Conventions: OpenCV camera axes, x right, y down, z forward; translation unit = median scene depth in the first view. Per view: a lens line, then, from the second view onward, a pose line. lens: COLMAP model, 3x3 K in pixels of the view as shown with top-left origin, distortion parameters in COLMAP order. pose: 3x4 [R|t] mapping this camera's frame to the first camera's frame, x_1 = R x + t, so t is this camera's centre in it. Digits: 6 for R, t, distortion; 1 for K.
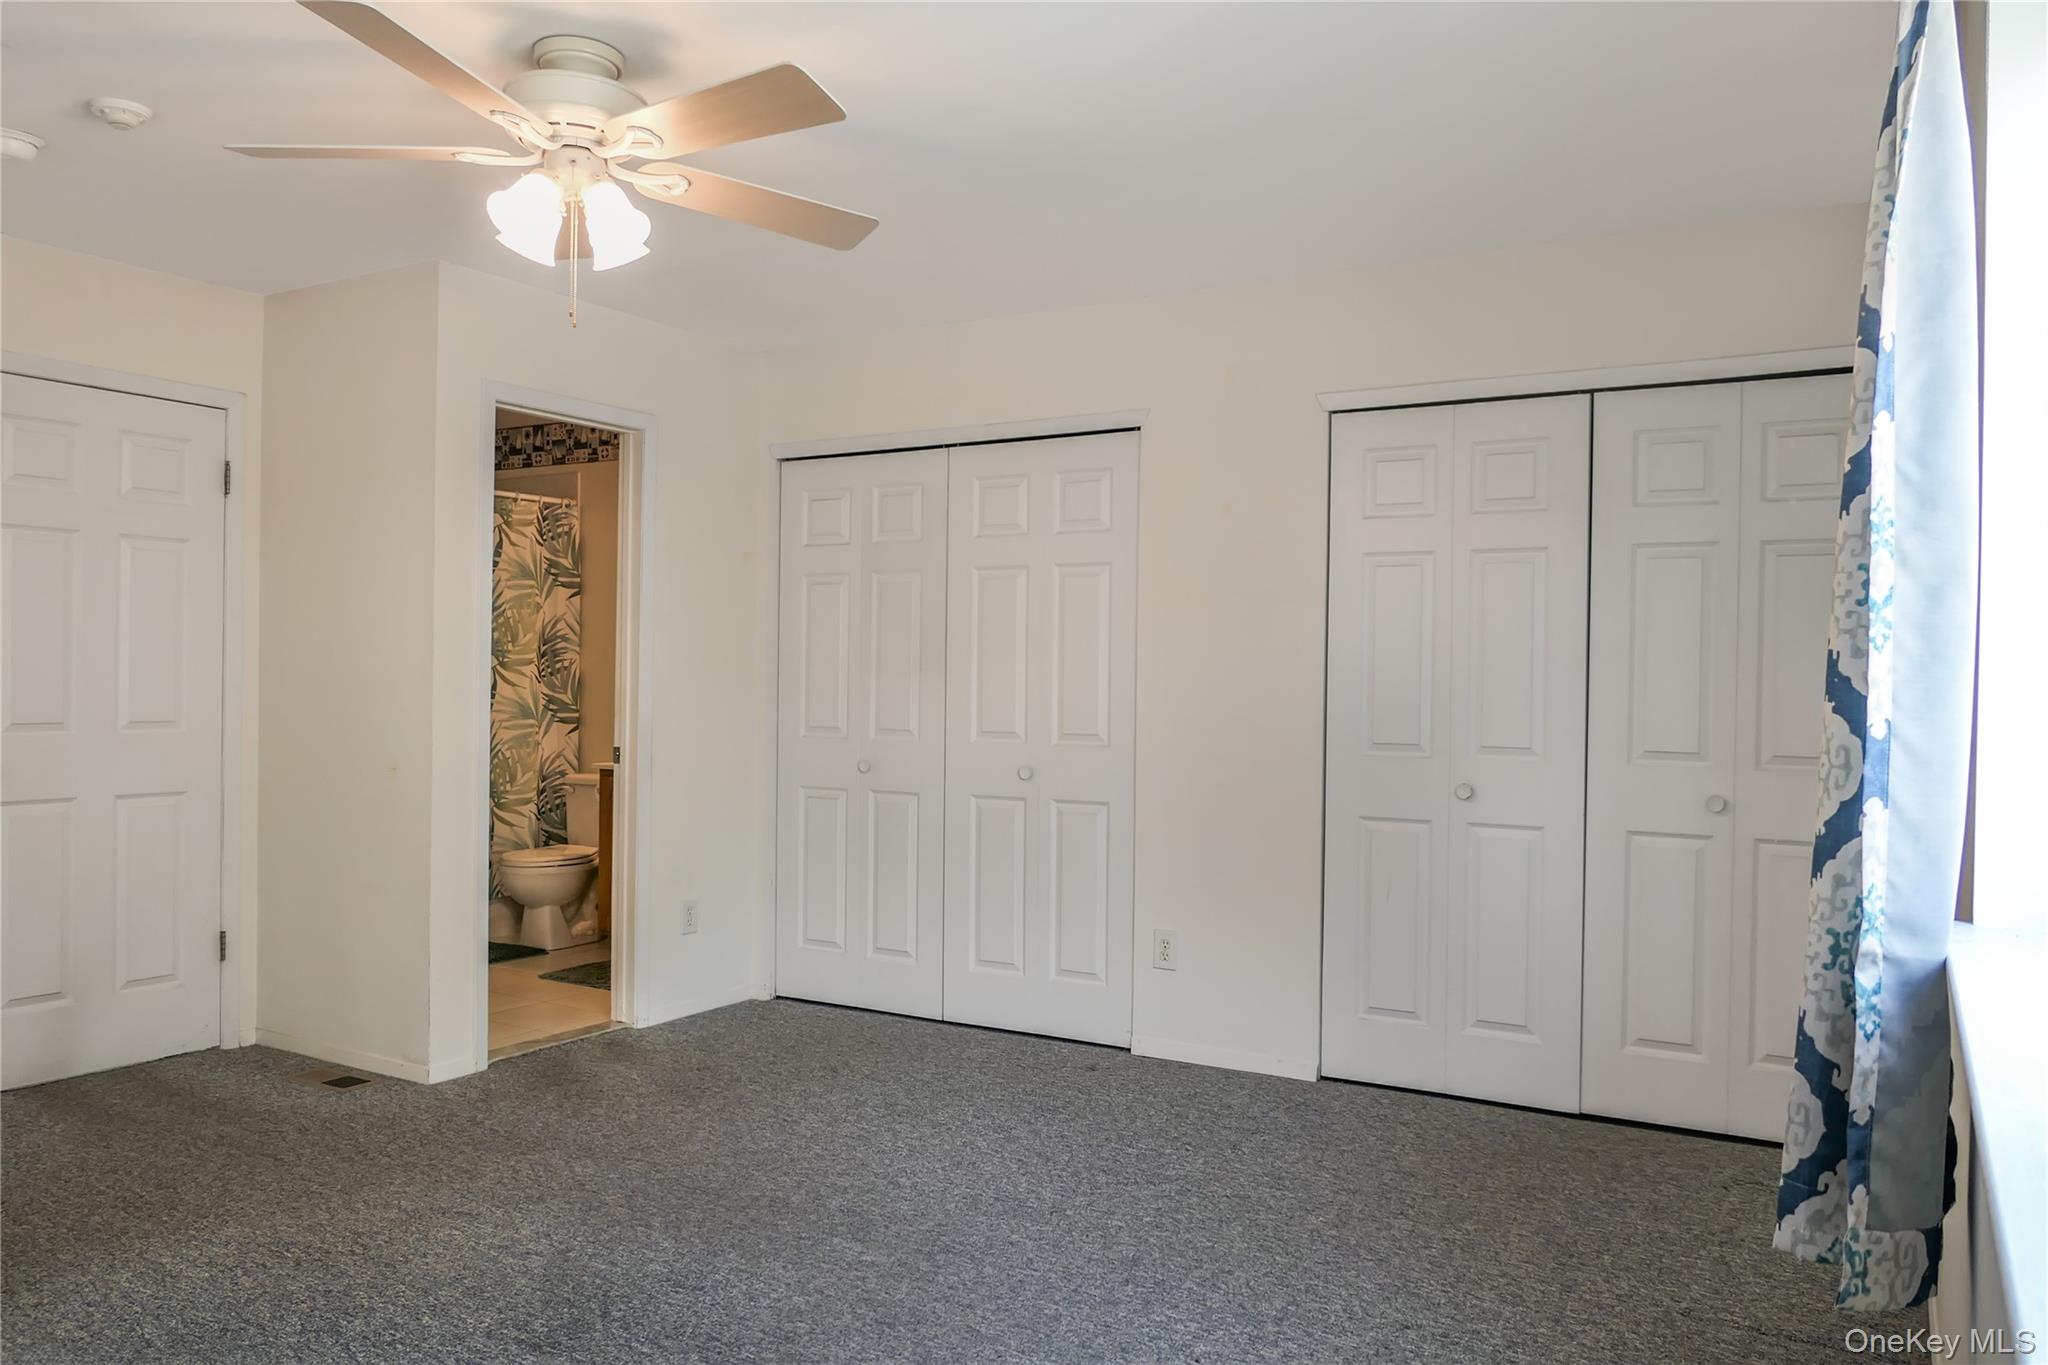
lens RADIAL K [[1470.1, 0, 1067.1], [0, 1470.1, 679.3], [0, 0, 1]] dist [-0.051733, 0.001624]
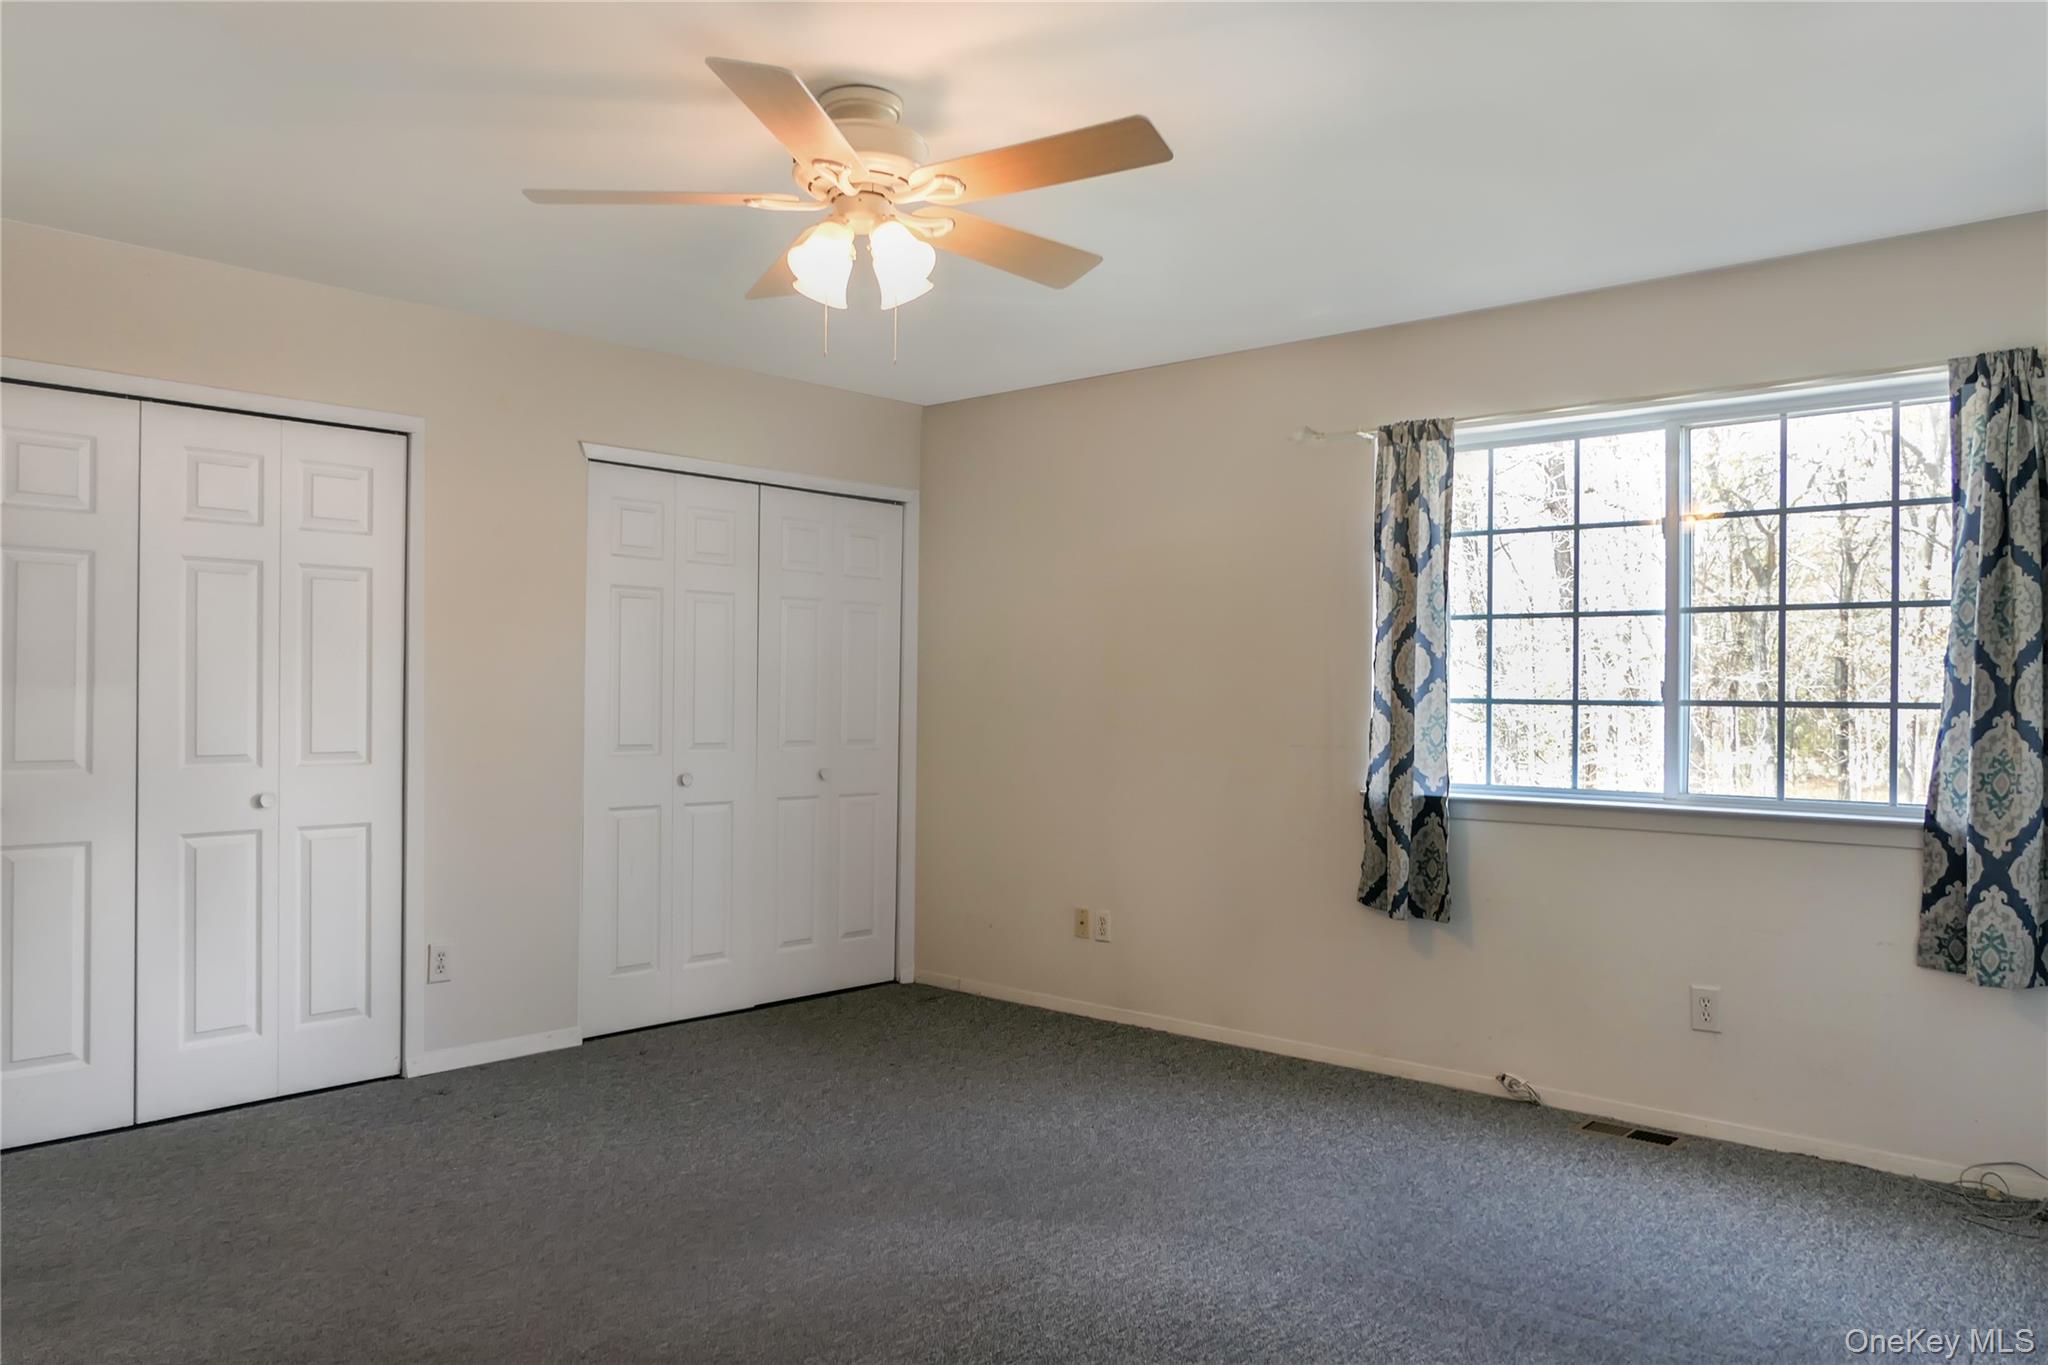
lens RADIAL K [[1449.9, 0, 1024.0], [0, 1449.9, 682.5], [0, 0, 1]] dist [-0.019329, 0.005050]
pose [[0.215988, -0.004897, 0.976384, -0.961193], [-0.008548, 0.999940, 0.006905, -0.020418], [-0.976359, -0.009837, 0.215933, 0.473686]]
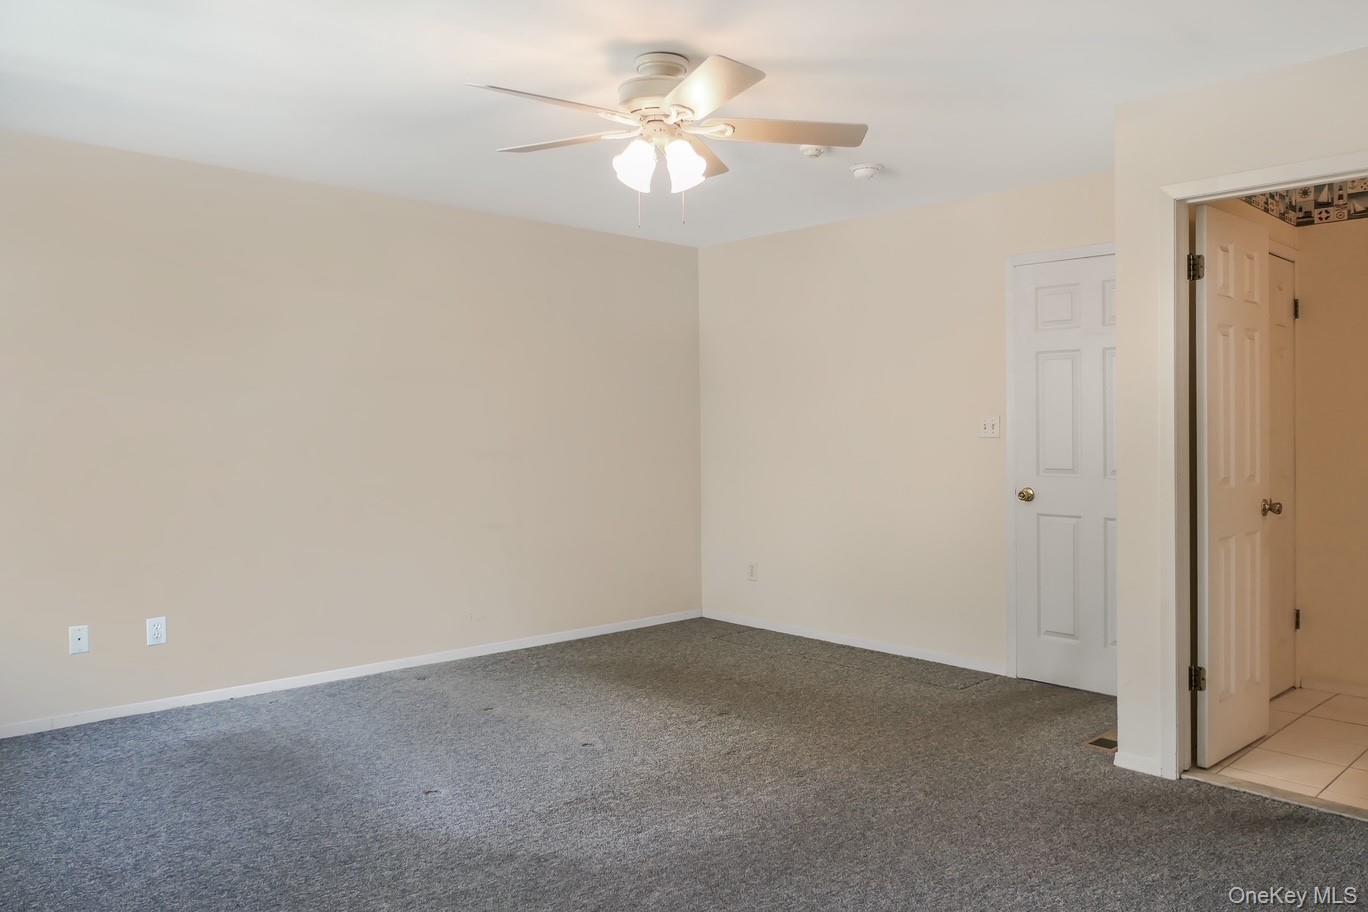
lens RADIAL K [[968.5, 0, 684.0], [0, 968.5, 456.0], [0, 0, 1]] dist [-0.019329, 0.005050]
pose [[-0.315066, 0.013599, -0.948972, 0.497116], [0.001927, 0.999904, 0.013689, 0.001623], [0.949068, 0.002485, -0.315062, 0.982831]]
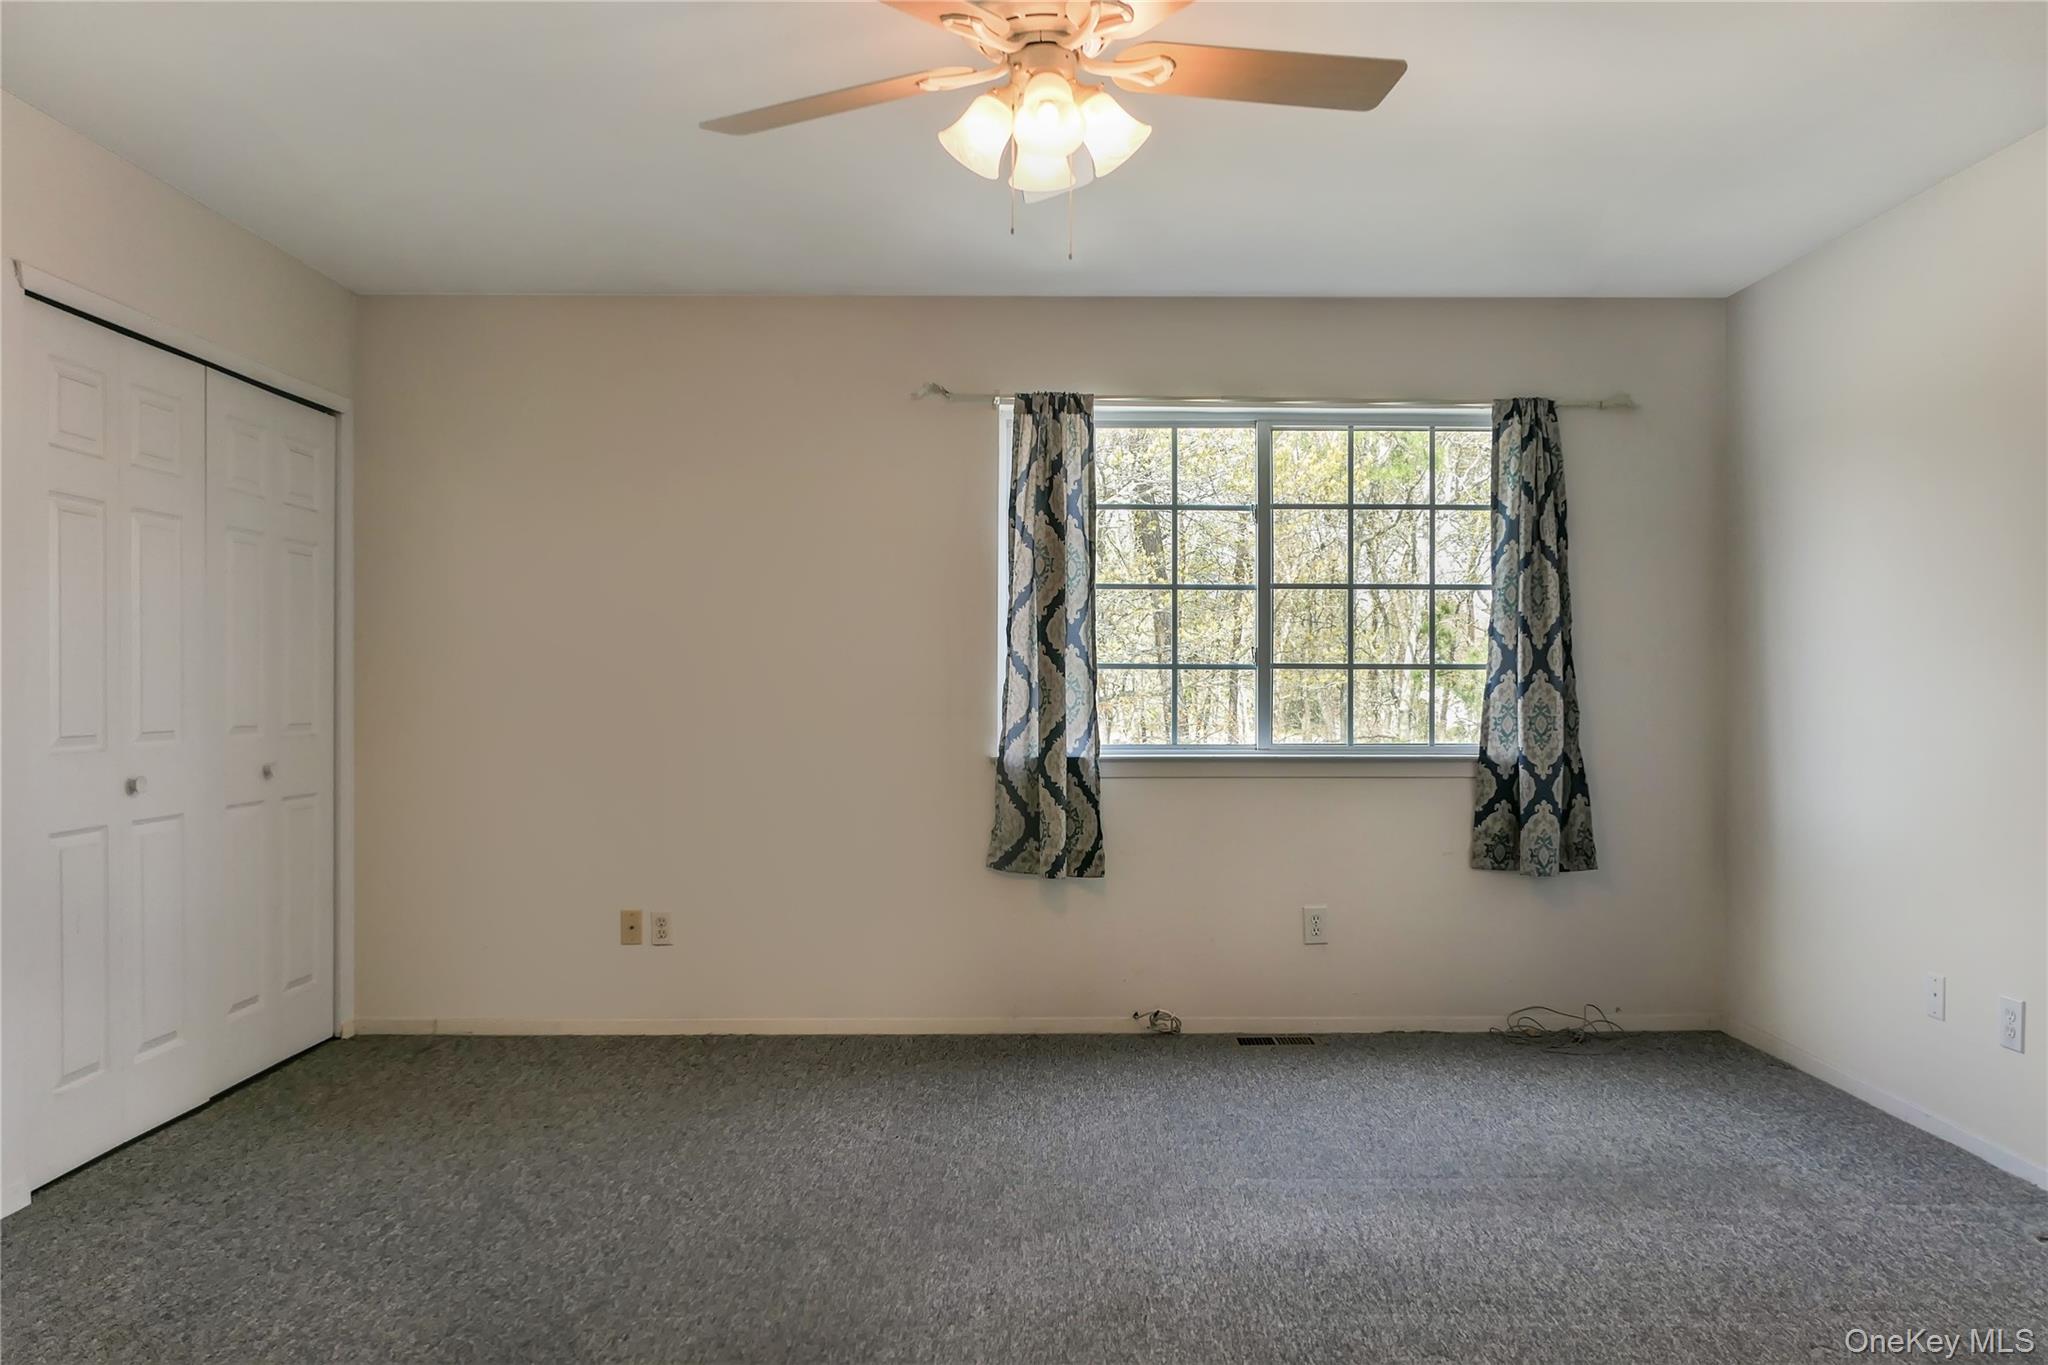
lens RADIAL K [[1463.3, 0, 1024.0], [0, 1463.3, 682.5], [0, 0, 1]] dist [-0.018575, 0.005435]
pose [[-0.498241, -0.015623, 0.866898, -0.792199], [-0.010934, 0.999871, 0.011735, -0.000270], [-0.866969, -0.003632, -0.498348, 1.044677]]
